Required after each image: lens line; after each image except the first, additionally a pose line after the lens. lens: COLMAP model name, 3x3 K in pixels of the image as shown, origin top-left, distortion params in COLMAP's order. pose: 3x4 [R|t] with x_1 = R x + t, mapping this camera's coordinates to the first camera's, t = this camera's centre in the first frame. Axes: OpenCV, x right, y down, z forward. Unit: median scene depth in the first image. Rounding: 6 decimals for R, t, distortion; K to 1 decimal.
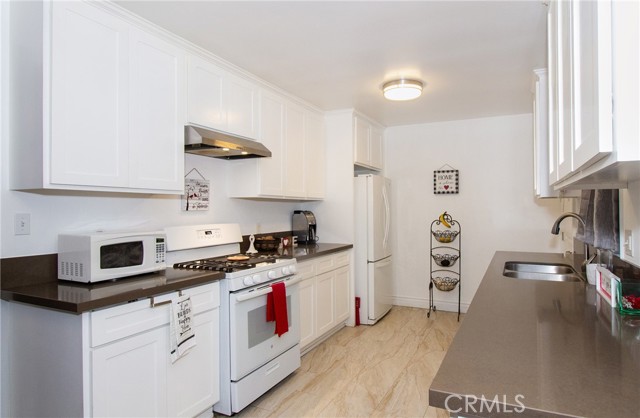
lens RADIAL K [[385.0, 0, 319.6], [0, 385.0, 233.2], [0, 0, 1]] dist [-0.002363, -0.000042]
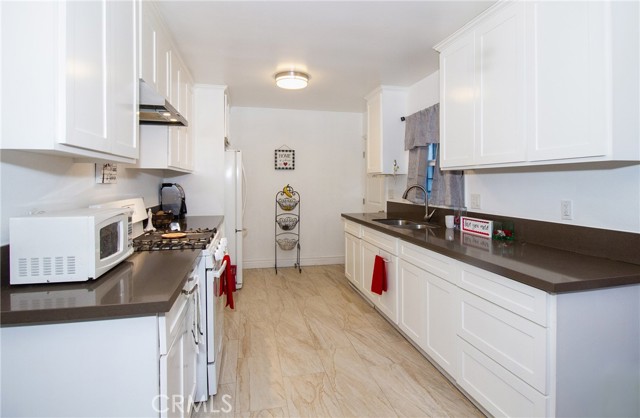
lens RADIAL K [[351.6, 0, 320.0], [0, 351.6, 209.0], [0, 0, 1]] dist [0.002733, 0.000720]
pose [[0.771252, -0.046597, 0.634822, -0.341872], [0.039046, 0.998902, 0.025883, -0.003868], [-0.635331, 0.004825, 0.772225, 0.097716]]
